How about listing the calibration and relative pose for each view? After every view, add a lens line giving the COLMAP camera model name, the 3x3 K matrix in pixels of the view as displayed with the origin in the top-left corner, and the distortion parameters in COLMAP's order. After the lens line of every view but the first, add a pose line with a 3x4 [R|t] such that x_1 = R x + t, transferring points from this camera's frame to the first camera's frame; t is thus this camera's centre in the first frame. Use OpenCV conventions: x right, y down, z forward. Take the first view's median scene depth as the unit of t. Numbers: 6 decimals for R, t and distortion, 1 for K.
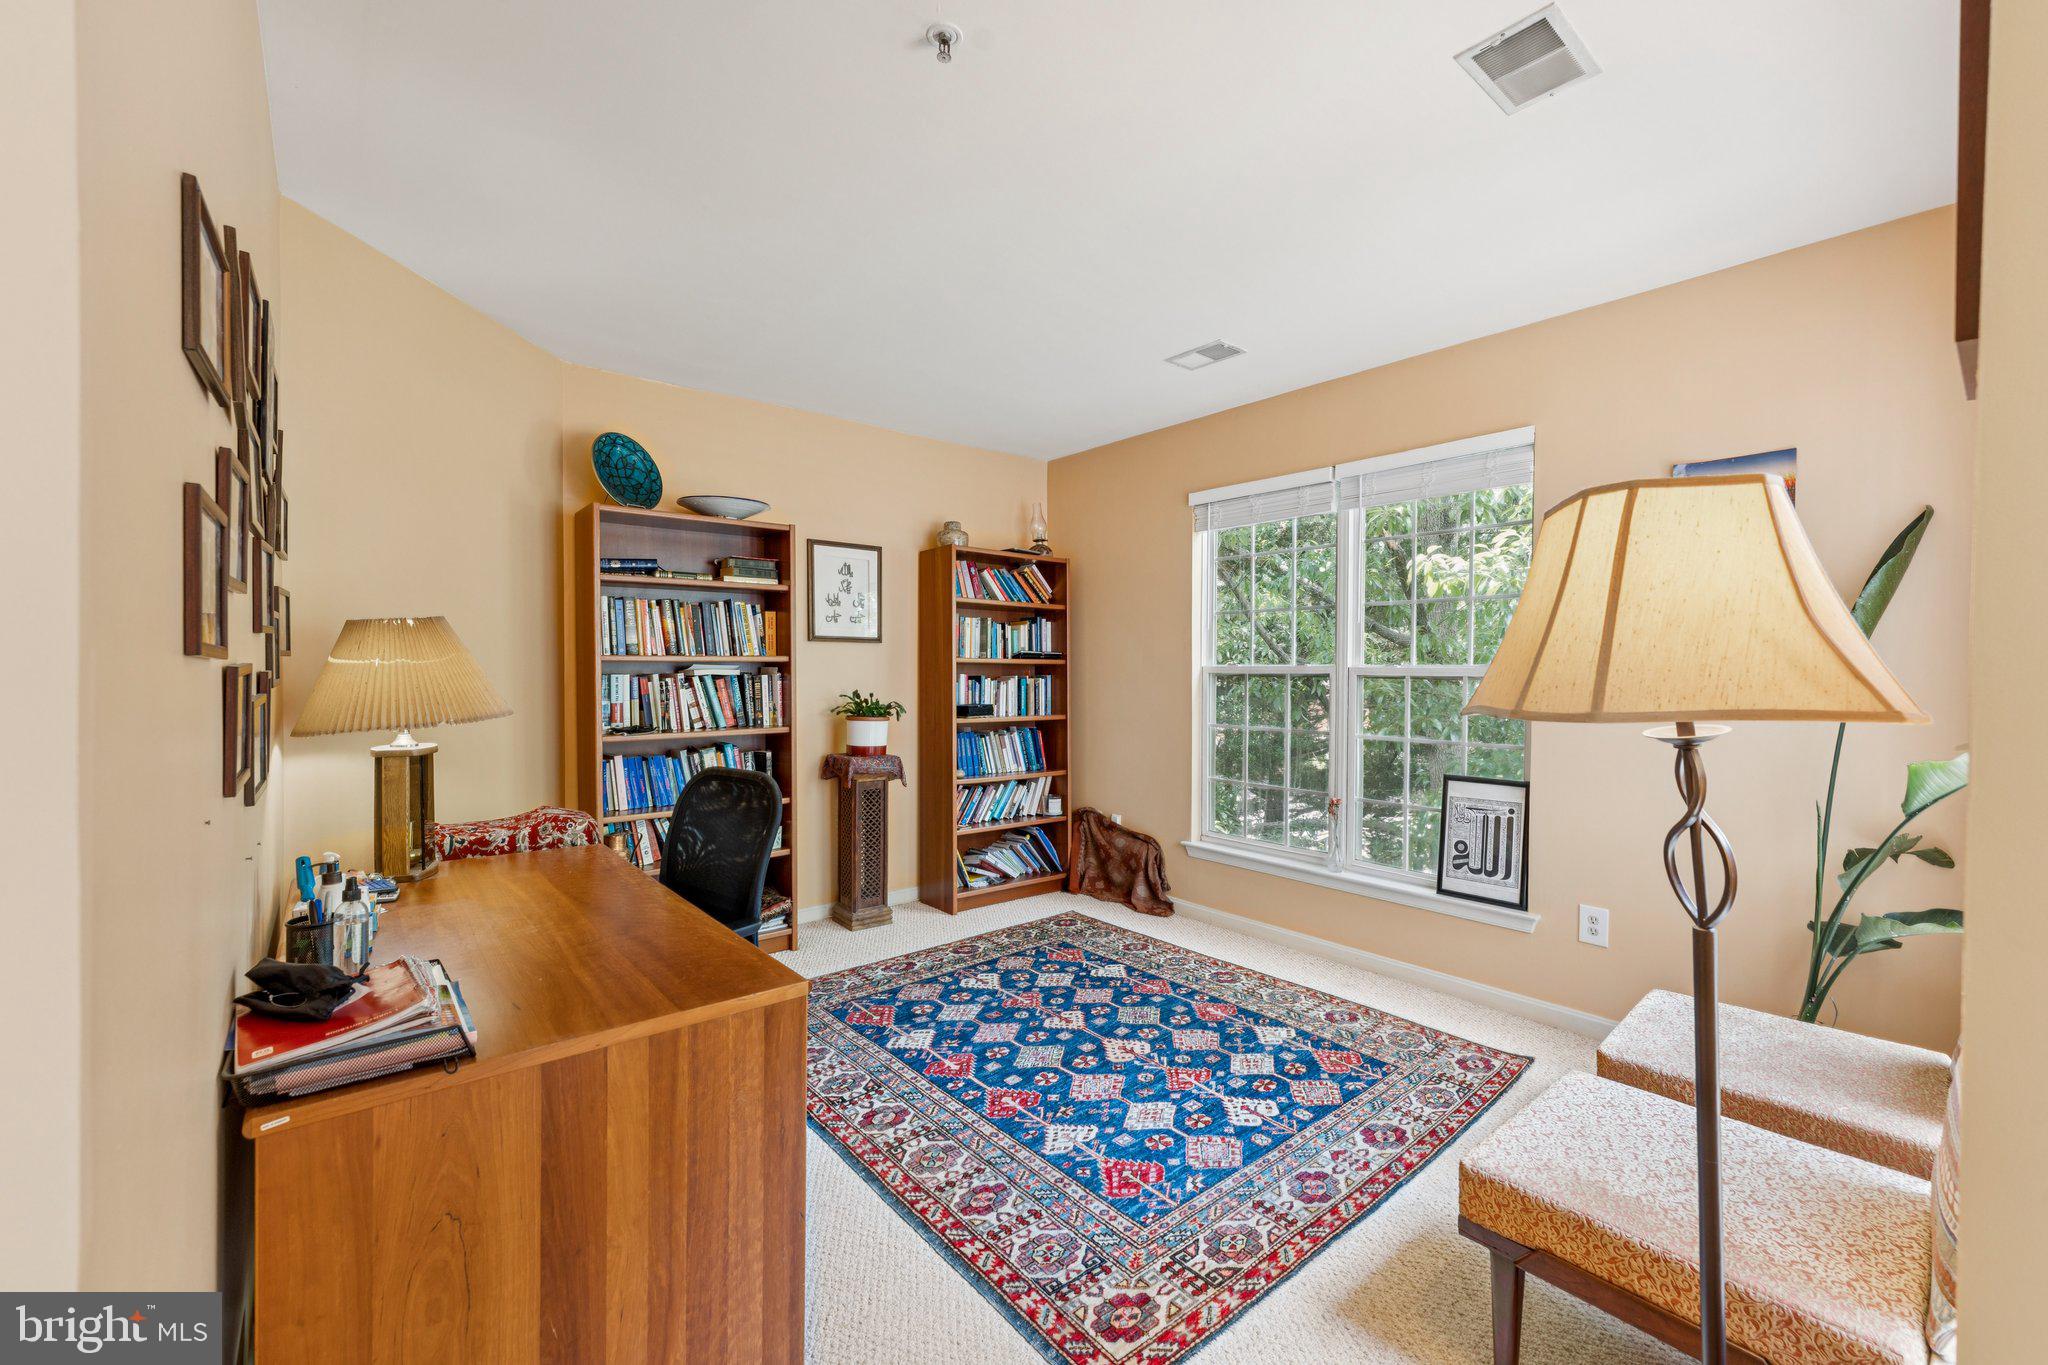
lens RADIAL K [[837.2, 0, 1031.4], [0, 837.2, 680.6], [0, 0, 1]] dist [-0.002448, 0.001065]
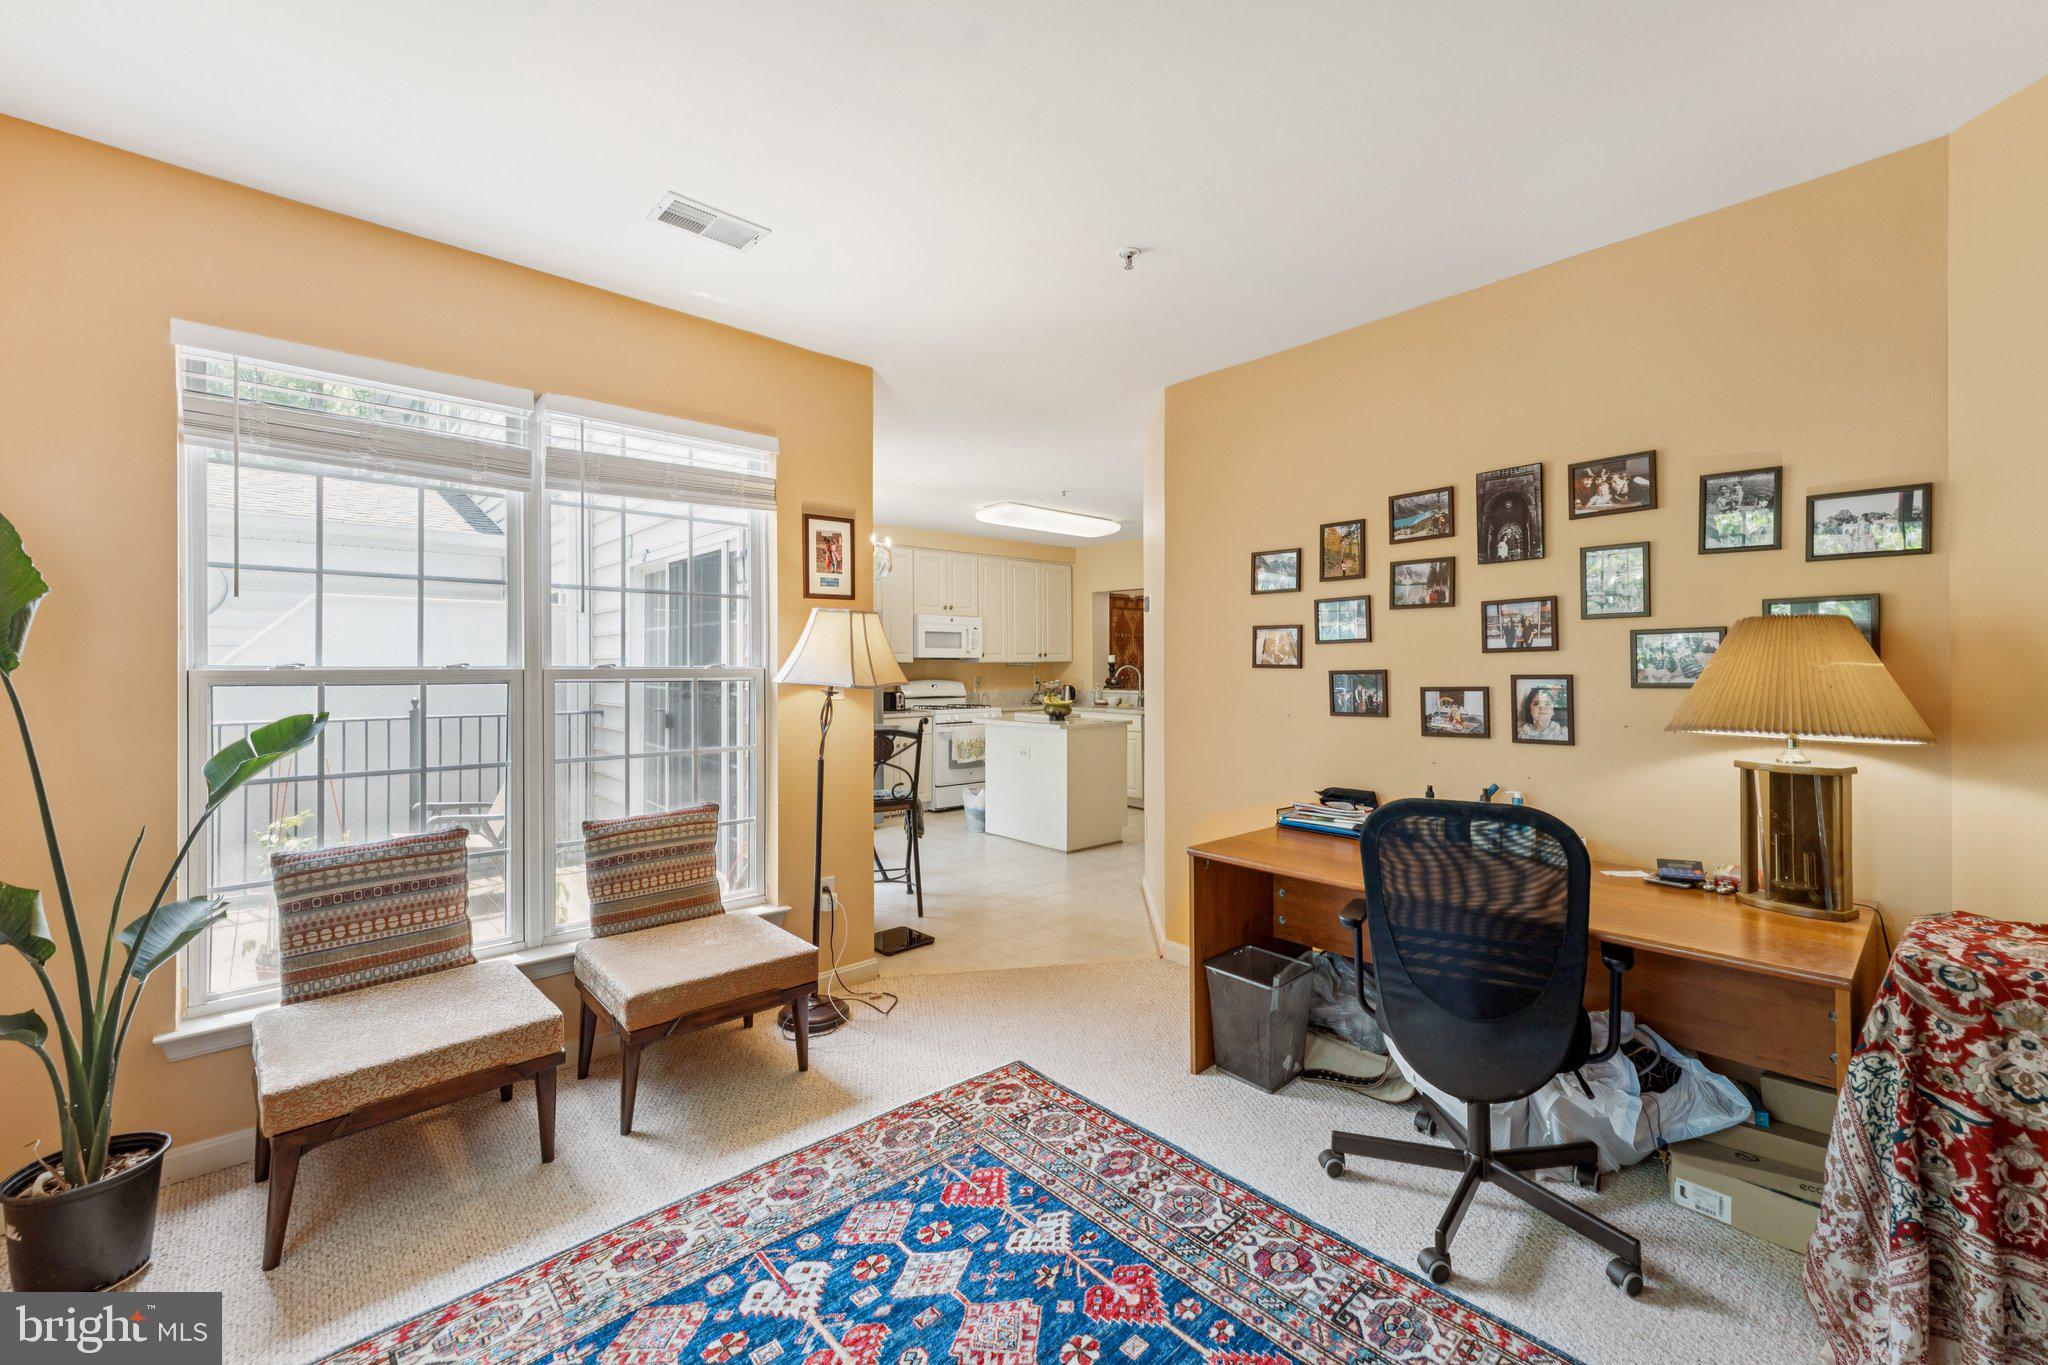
lens RADIAL K [[837.2, 0, 1004.7], [0, 837.2, 667.0], [0, 0, 1]] dist [-0.002448, 0.001065]
pose [[-0.999944, -0.006292, -0.008470, 0.042675], [-0.006391, 0.999910, 0.011792, -0.013394], [0.008395, 0.011845, -0.999895, 0.845014]]
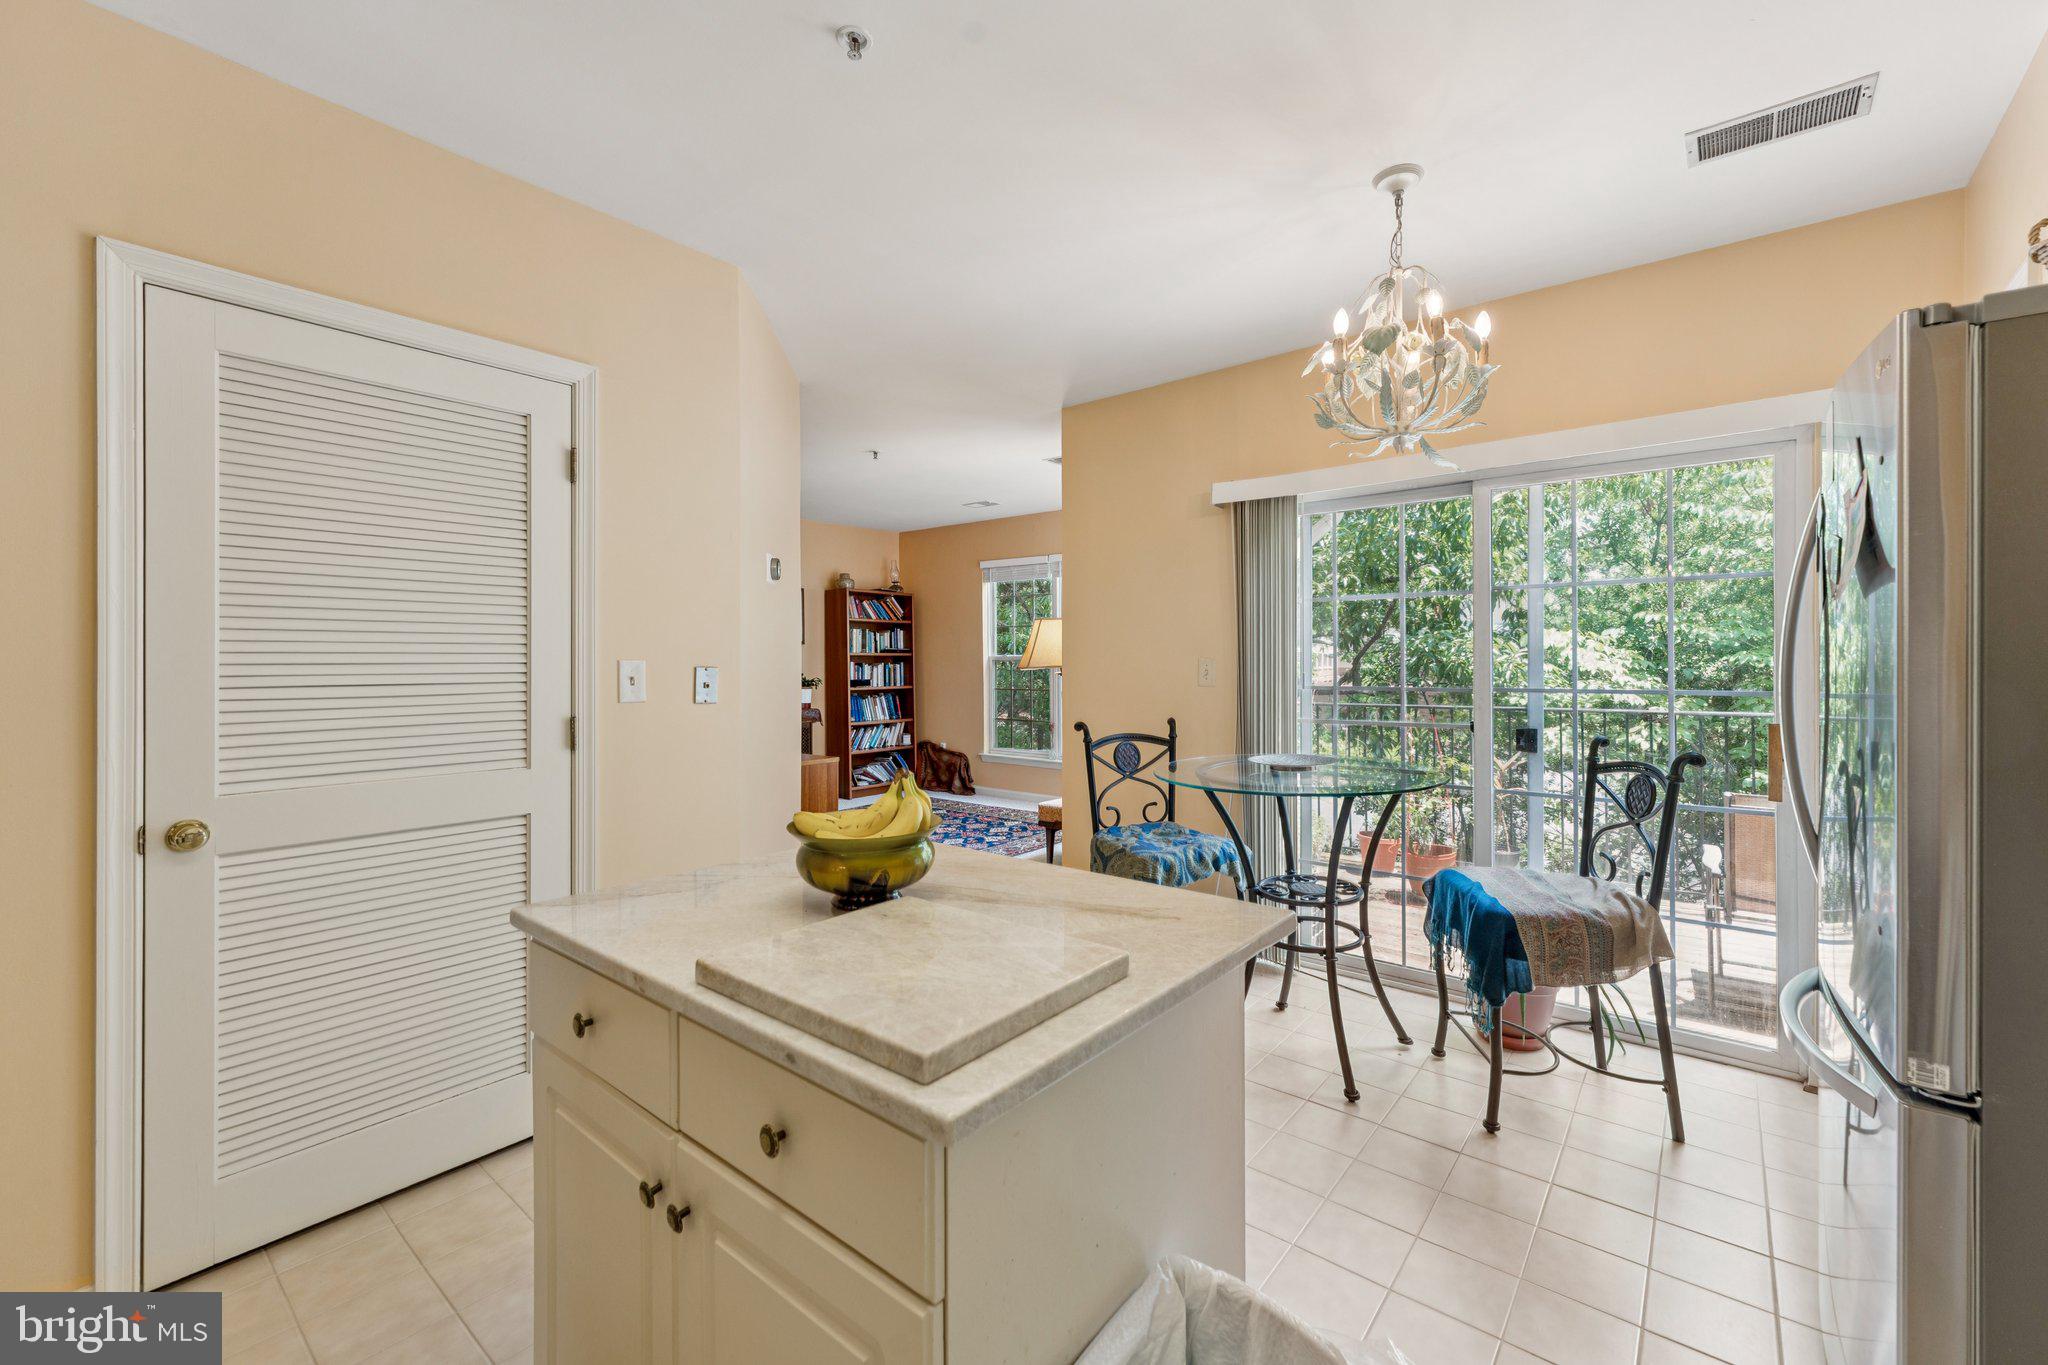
lens RADIAL K [[837.2, 0, 1031.3], [0, 837.2, 667.7], [0, 0, 1]] dist [-0.002448, 0.001065]
pose [[0.981806, -0.012261, 0.189489, -0.047509], [0.013069, 0.999910, -0.003018, 0.014320], [-0.189435, 0.005439, 0.981878, -0.771969]]
